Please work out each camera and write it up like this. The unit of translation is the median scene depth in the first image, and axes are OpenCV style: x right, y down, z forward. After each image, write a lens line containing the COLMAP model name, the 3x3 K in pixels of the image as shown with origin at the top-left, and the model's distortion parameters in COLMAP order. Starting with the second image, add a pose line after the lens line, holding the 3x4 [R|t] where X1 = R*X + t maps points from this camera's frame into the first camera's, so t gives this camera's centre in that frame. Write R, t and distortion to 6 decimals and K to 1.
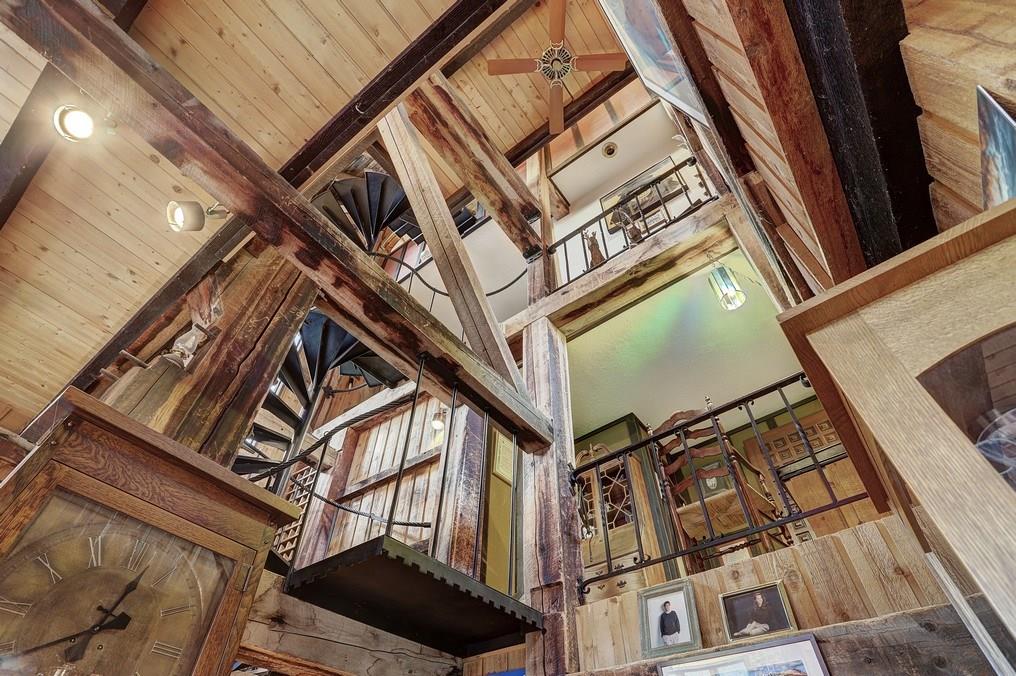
lens RADIAL K [[516.5, 0, 500.3], [0, 516.5, 336.3], [0, 0, 1]] dist [-0.026642, 0.005765]
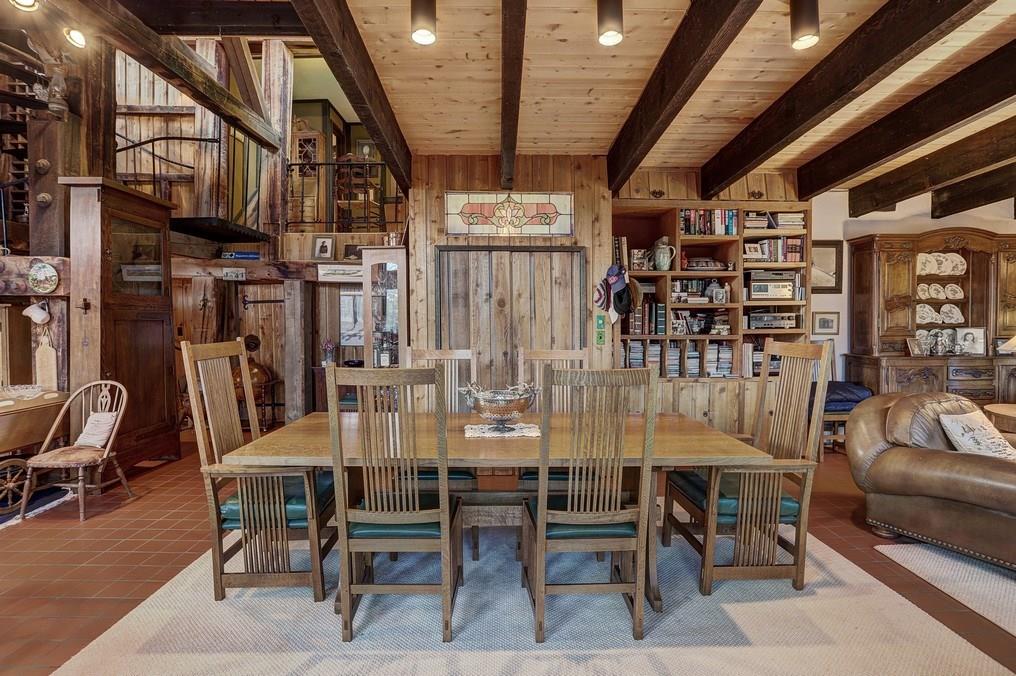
lens RADIAL K [[516.5, 0, 505.7], [0, 516.5, 332.9], [0, 0, 1]] dist [-0.026642, 0.005765]
pose [[0.801405, -0.018217, 0.597845, -0.424110], [-0.440248, 0.658648, 0.610217, -0.981449], [-0.404885, -0.752231, 0.519824, -0.904848]]
